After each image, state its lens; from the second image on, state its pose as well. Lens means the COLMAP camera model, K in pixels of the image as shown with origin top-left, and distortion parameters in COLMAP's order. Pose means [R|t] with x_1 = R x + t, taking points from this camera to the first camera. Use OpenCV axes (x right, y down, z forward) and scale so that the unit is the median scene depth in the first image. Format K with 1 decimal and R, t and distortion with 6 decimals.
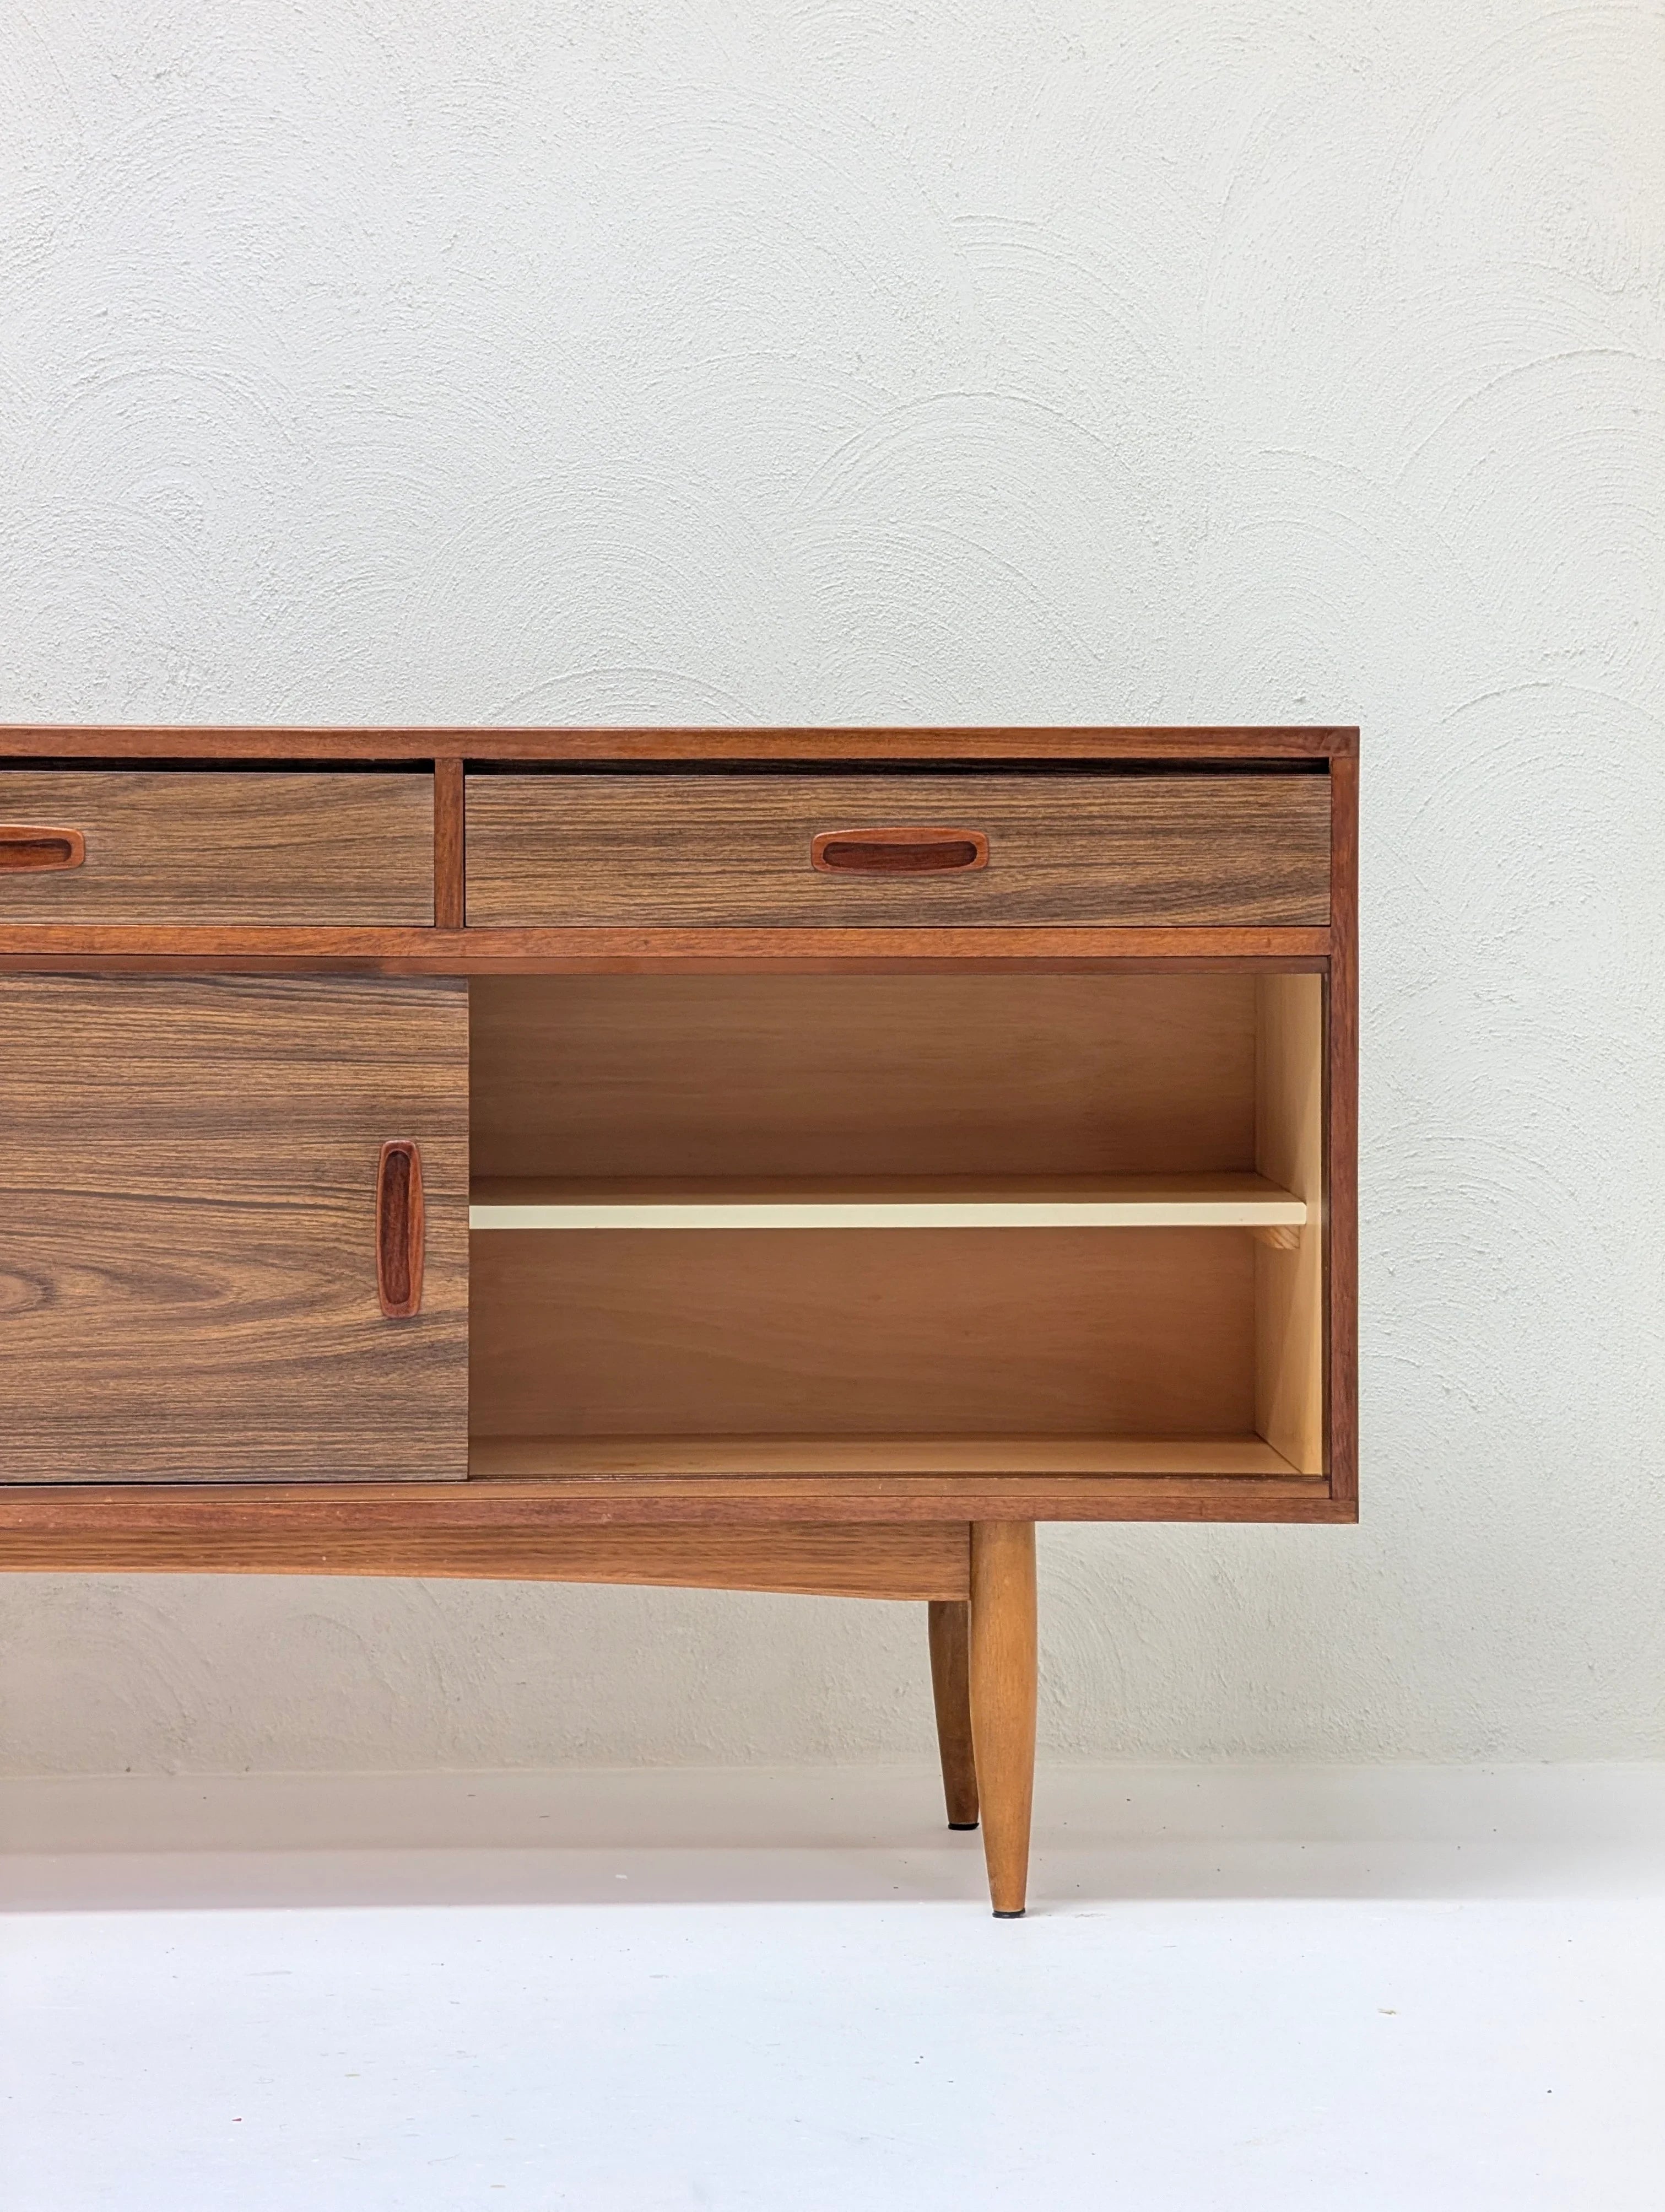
lens RADIAL K [[7180.1, 0, 834.7], [0, 7180.1, 1104.8], [0, 0, 1]] dist [0.473908, -0.509115]
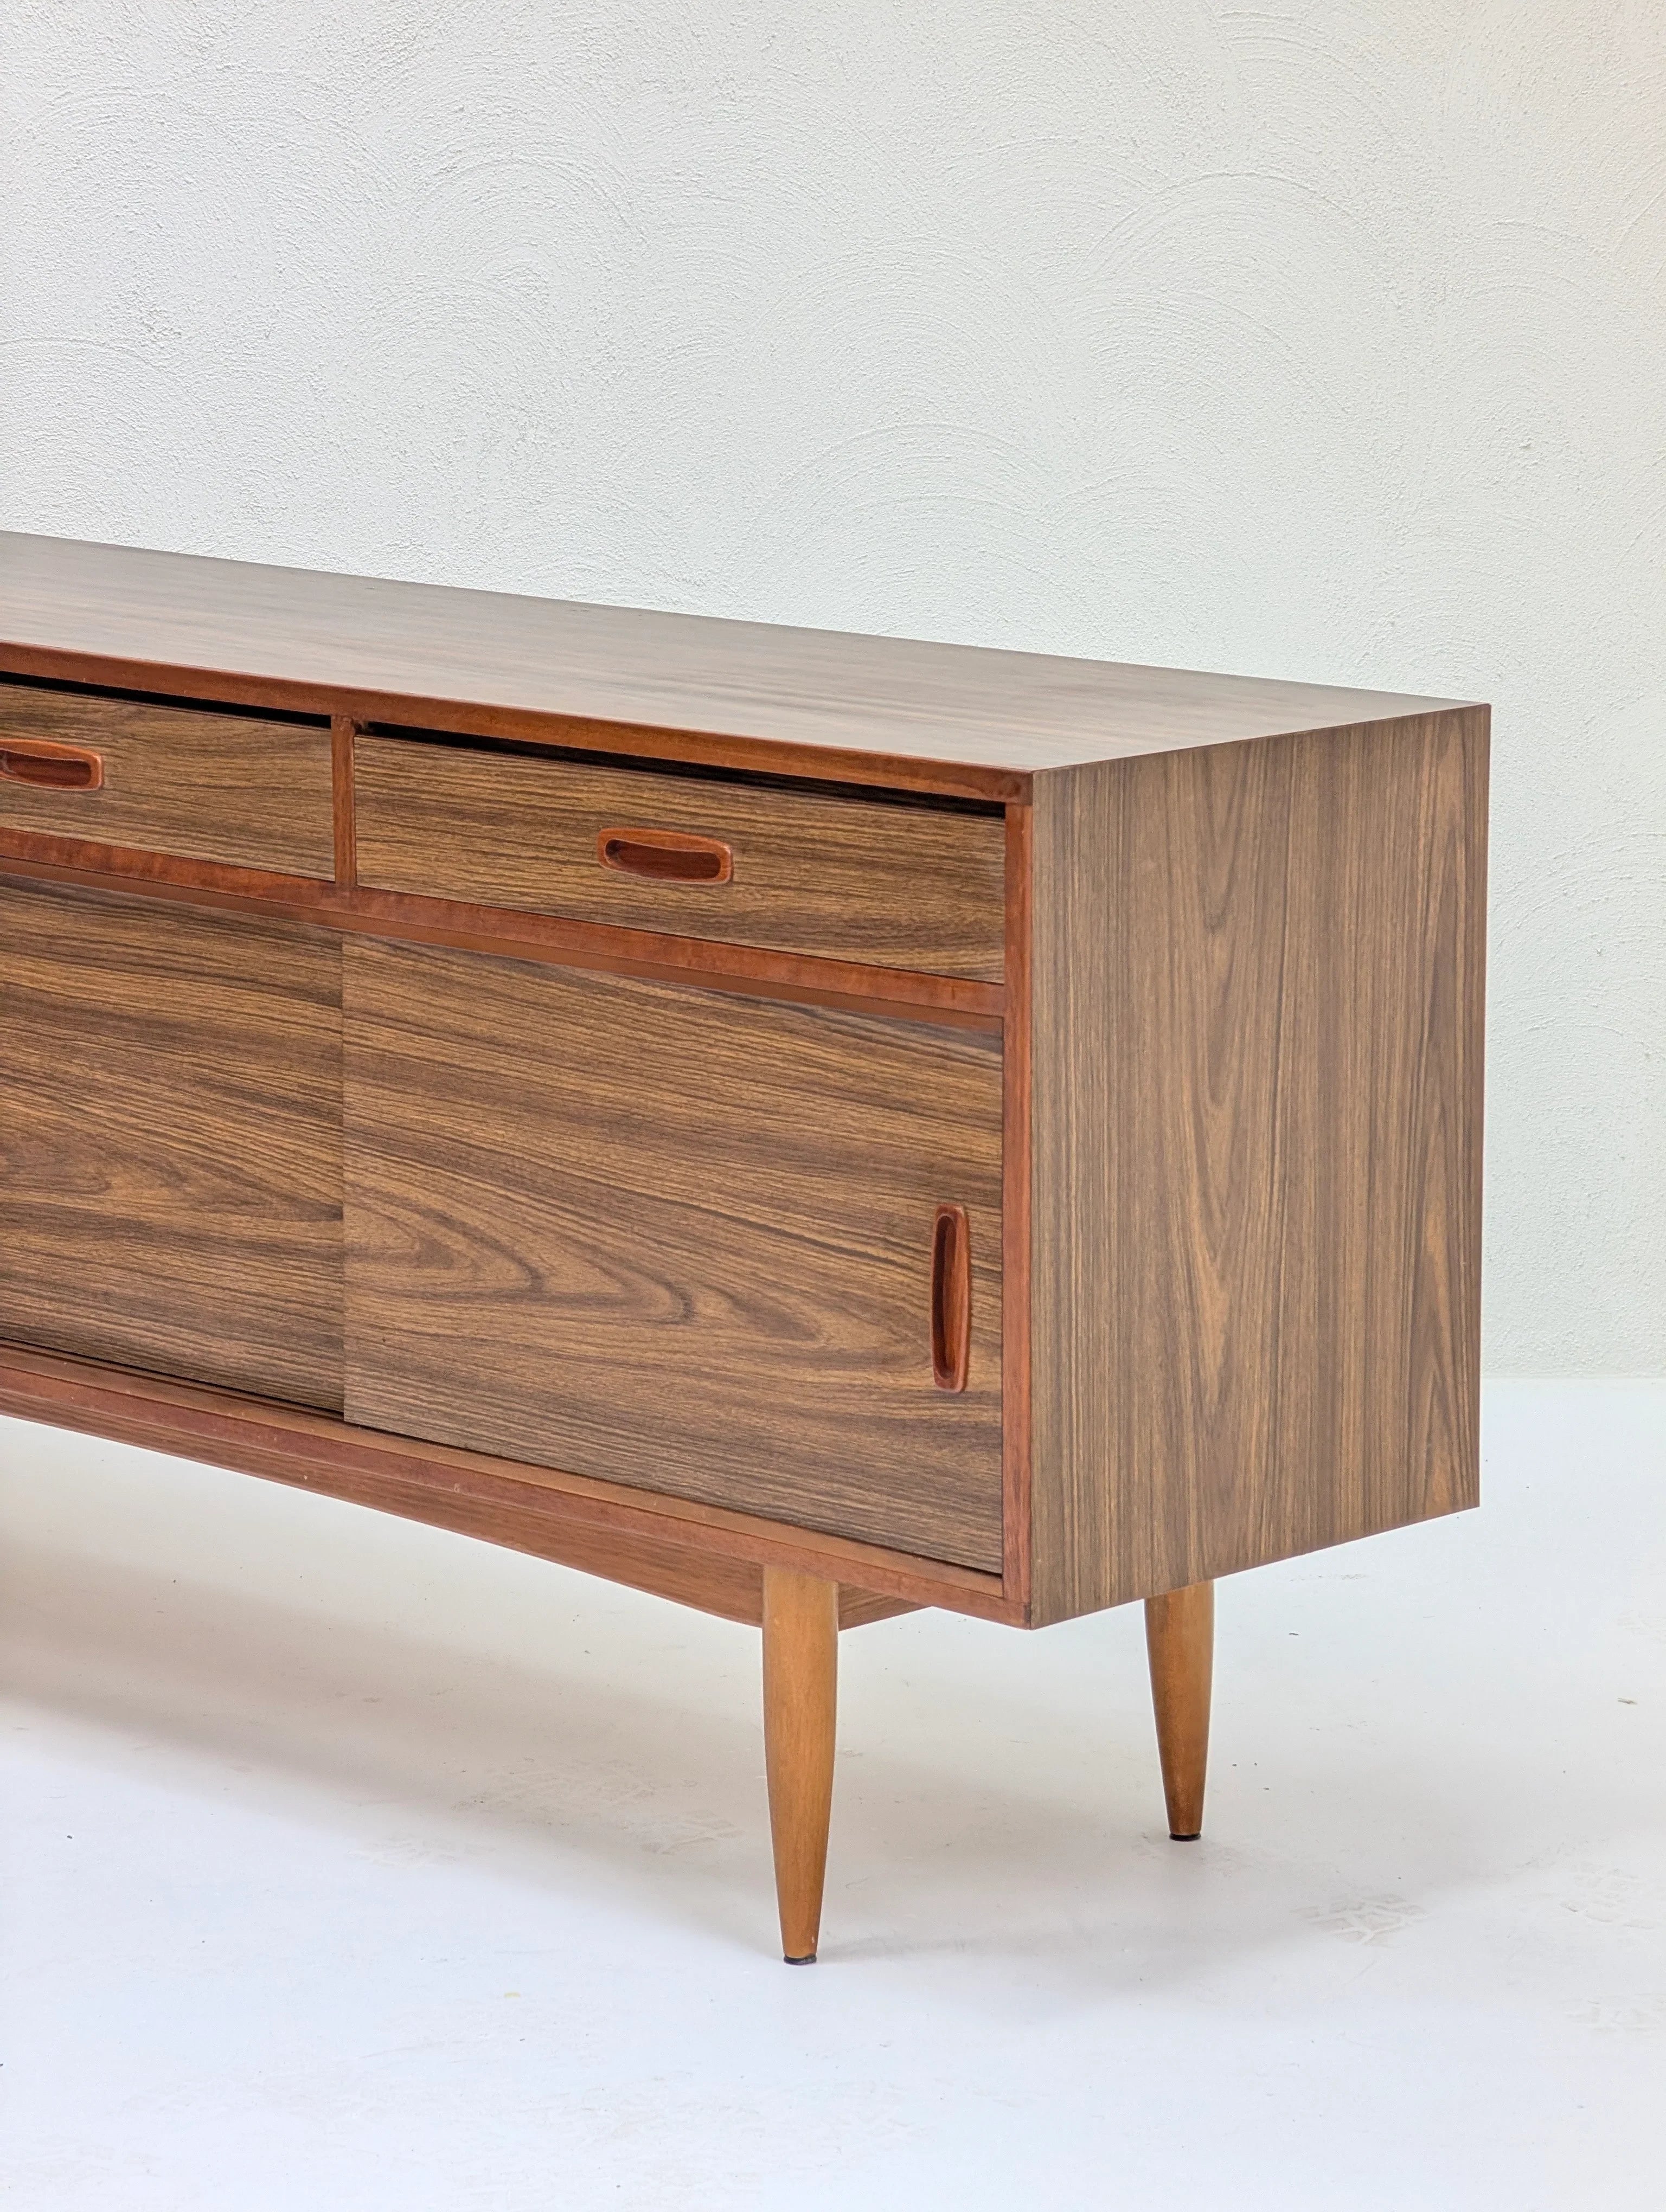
lens RADIAL K [[7181.9, 0, 835.2], [0, 7181.9, 1104.8], [0, 0, 1]] dist [0.473908, -0.509115]
pose [[0.684314, 0.132046, -0.717132, 0.711550], [-0.039110, 0.988698, 0.144729, -0.141266], [0.728138, -0.070993, 0.681744, 0.363602]]
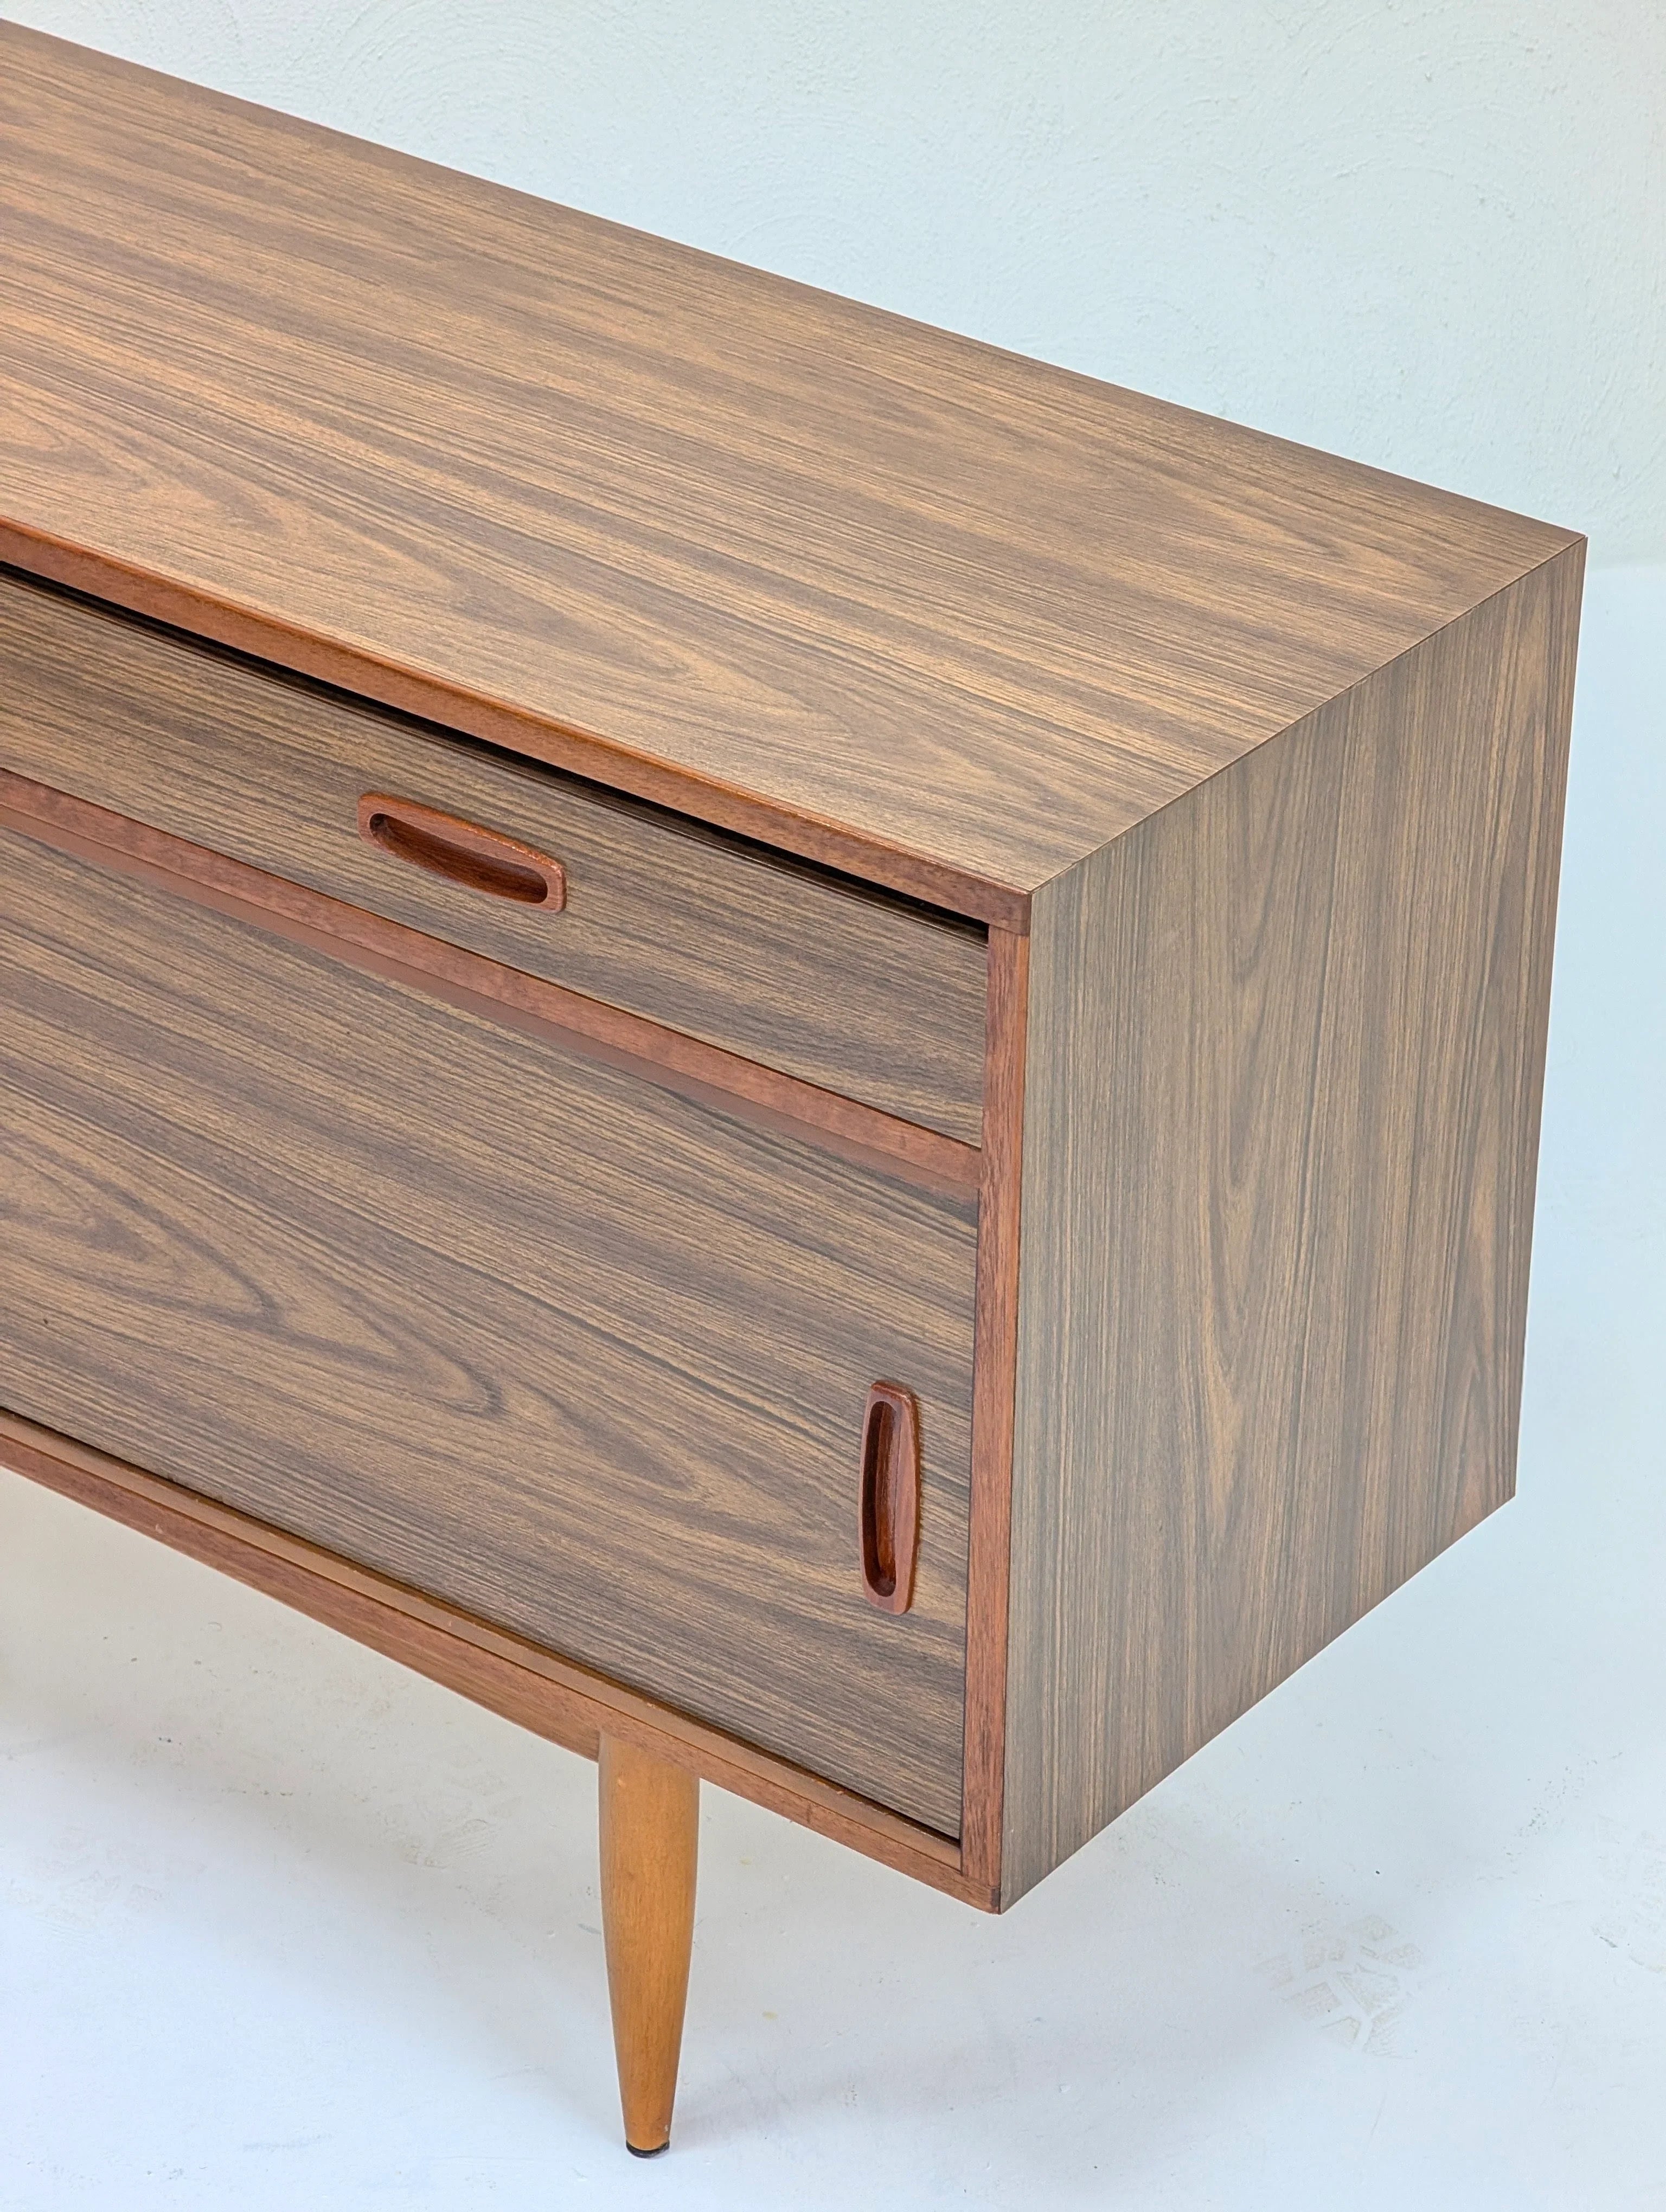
lens RADIAL K [[7181.9, 0, 835.2], [0, 7181.9, 1104.8], [0, 0, 1]] dist [0.473908, -0.509115]
pose [[0.763722, 0.336293, -0.551032, 0.415575], [-0.051045, 0.882378, 0.467764, -0.331758], [0.643524, -0.329114, 0.691058, 0.547105]]
